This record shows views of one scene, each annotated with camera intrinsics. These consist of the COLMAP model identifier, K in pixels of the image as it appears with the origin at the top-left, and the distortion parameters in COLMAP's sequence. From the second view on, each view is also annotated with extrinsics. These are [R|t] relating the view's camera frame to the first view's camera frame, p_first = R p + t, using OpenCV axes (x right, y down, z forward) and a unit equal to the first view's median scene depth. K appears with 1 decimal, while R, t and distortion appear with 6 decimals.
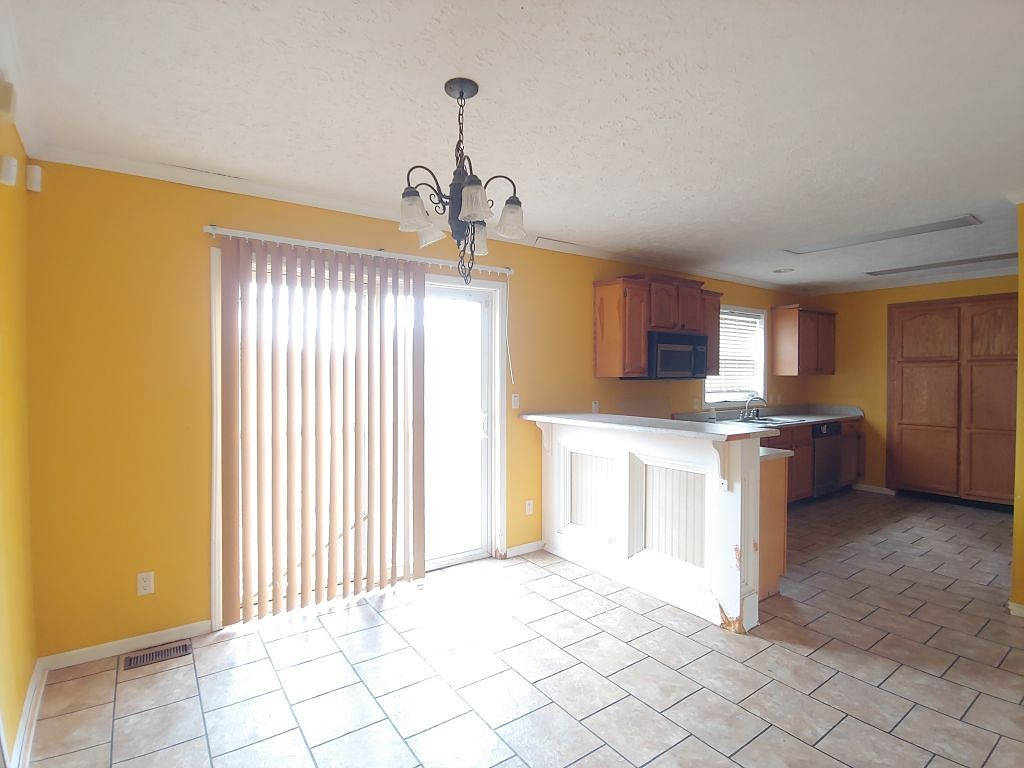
lens RADIAL K [[517.5, 0, 512.0], [0, 517.5, 384.0], [0, 0, 1]] dist [-0.005626, -0.000746]
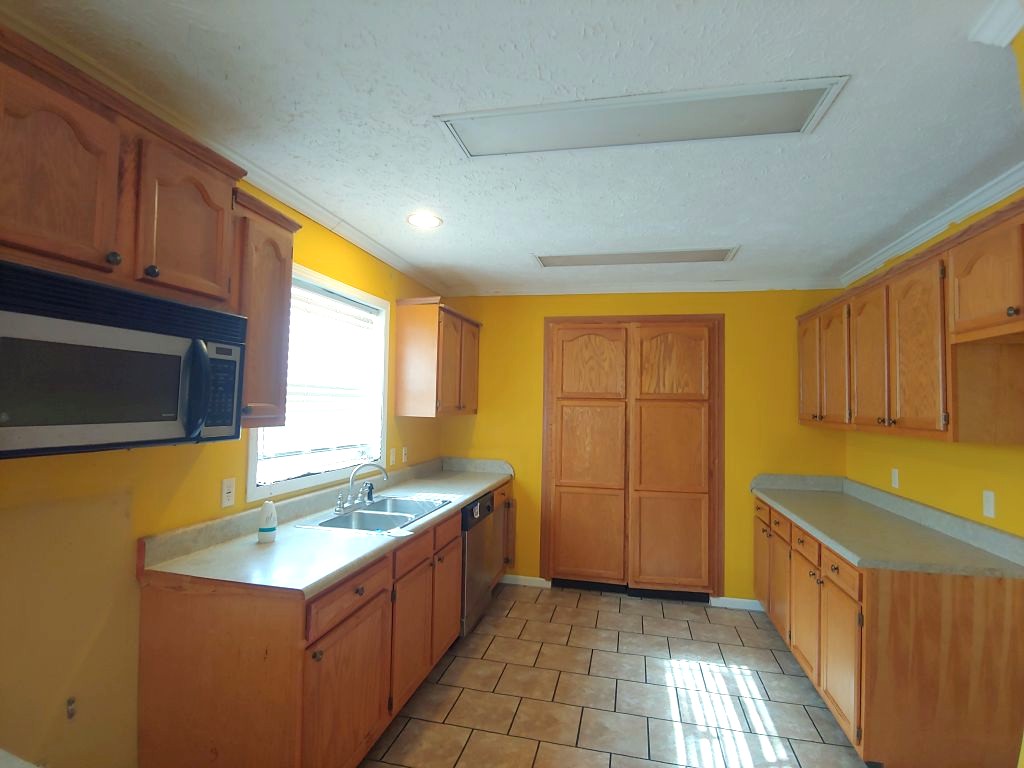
lens RADIAL K [[517.5, 0, 512.0], [0, 517.5, 384.0], [0, 0, 1]] dist [-0.005626, -0.000746]
pose [[0.754296, 0.040553, 0.655281, 0.249442], [-0.010261, 0.998697, -0.049993, -0.027754], [-0.656454, 0.030986, 0.753729, 0.536975]]
